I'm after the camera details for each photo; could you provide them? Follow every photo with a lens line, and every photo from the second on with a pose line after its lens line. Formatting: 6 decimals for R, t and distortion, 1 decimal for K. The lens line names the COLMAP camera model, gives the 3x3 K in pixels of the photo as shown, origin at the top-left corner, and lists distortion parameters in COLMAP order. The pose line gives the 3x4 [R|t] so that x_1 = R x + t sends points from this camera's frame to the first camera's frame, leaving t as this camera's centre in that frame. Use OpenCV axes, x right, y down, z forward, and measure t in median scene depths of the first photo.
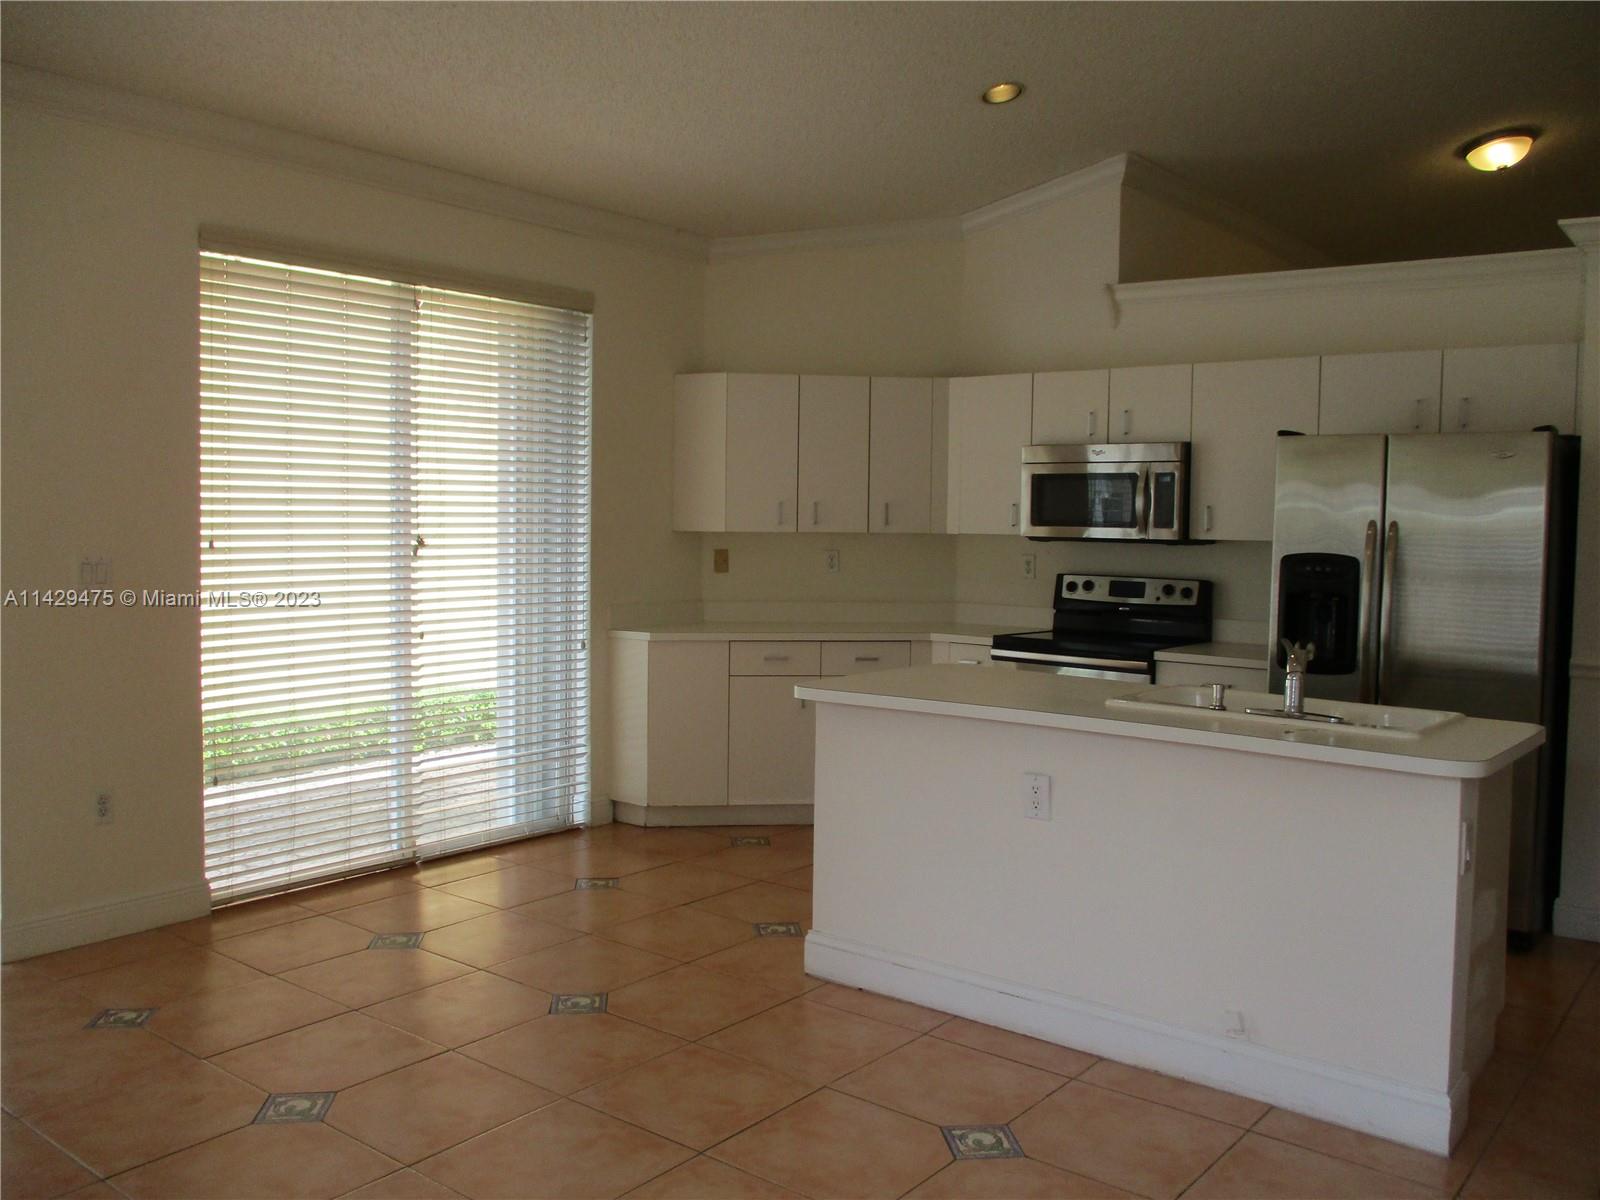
lens RADIAL K [[1344.2, 0, 801.1], [0, 1344.2, 599.4], [0, 0, 1]] dist [-0.015469, 0.011512]
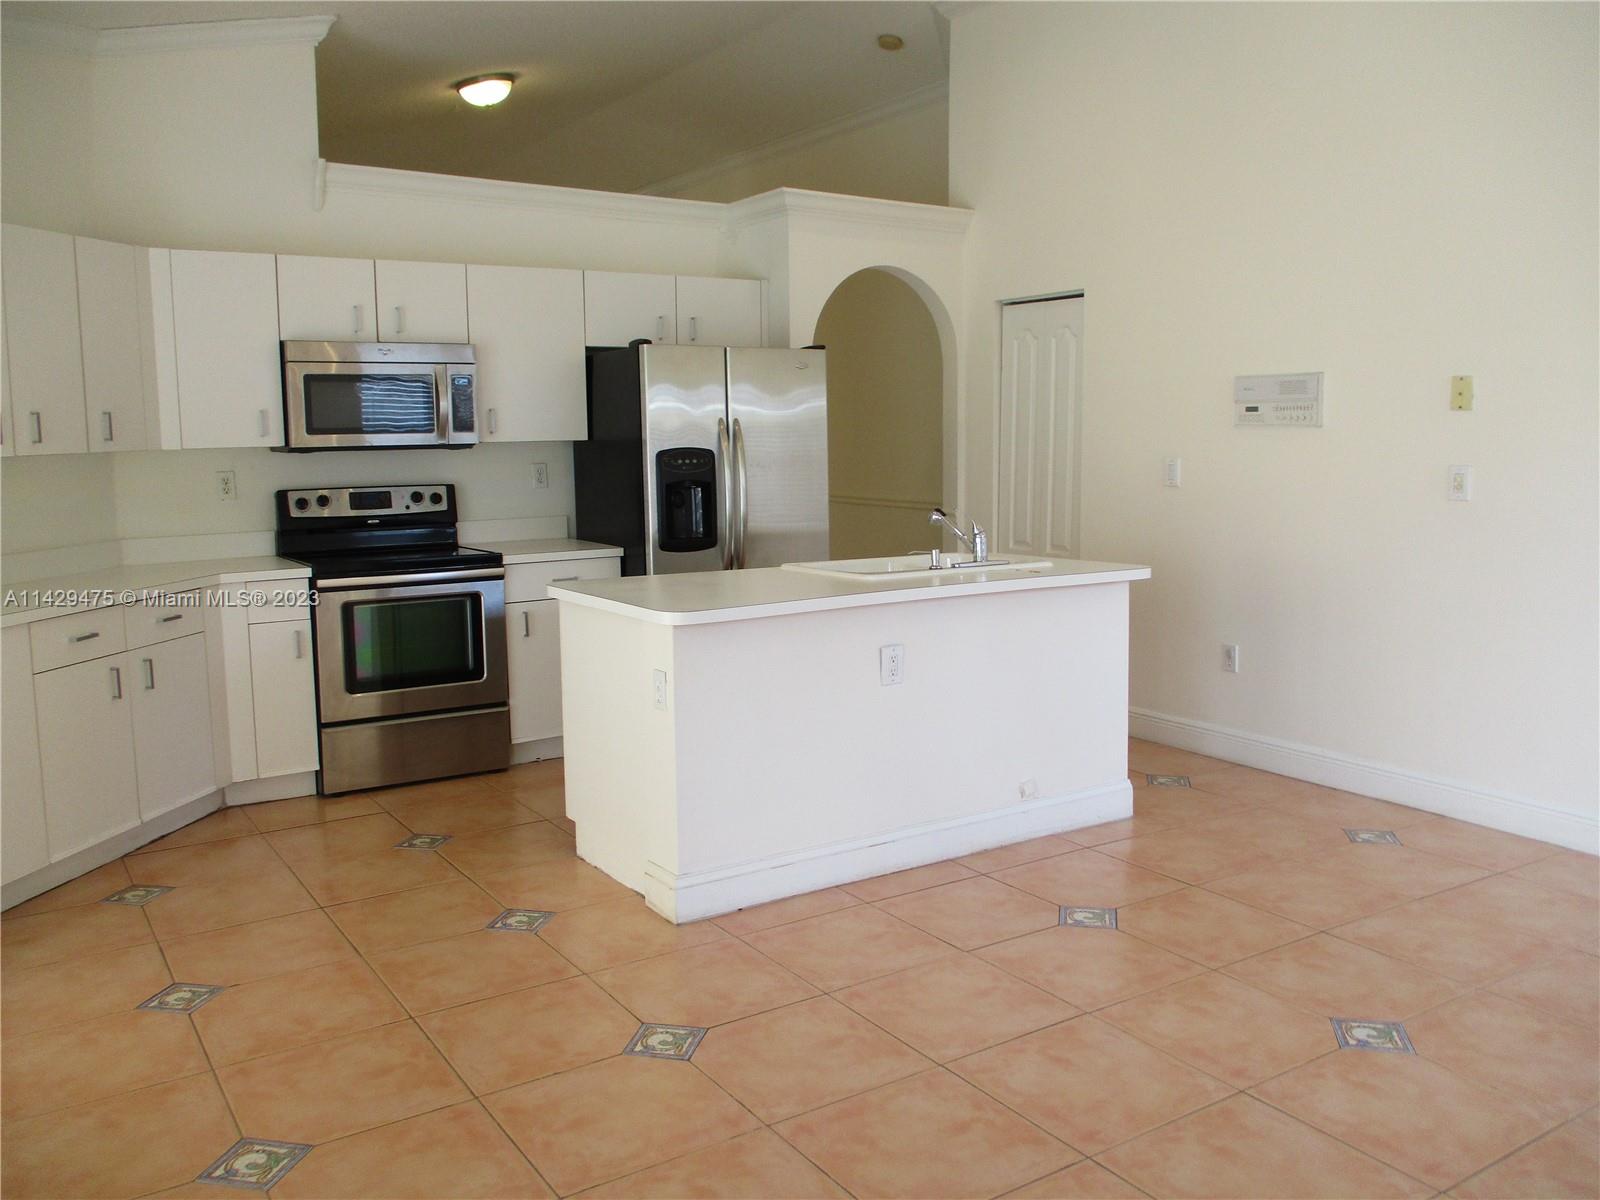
lens RADIAL K [[1344.2, 0, 800.7], [0, 1344.2, 599.2], [0, 0, 1]] dist [-0.015469, 0.011512]
pose [[0.321664, -0.147096, 0.935358, -0.583013], [0.077009, 0.988651, 0.128994, -0.039762], [-0.943717, 0.030538, 0.329341, 0.445311]]
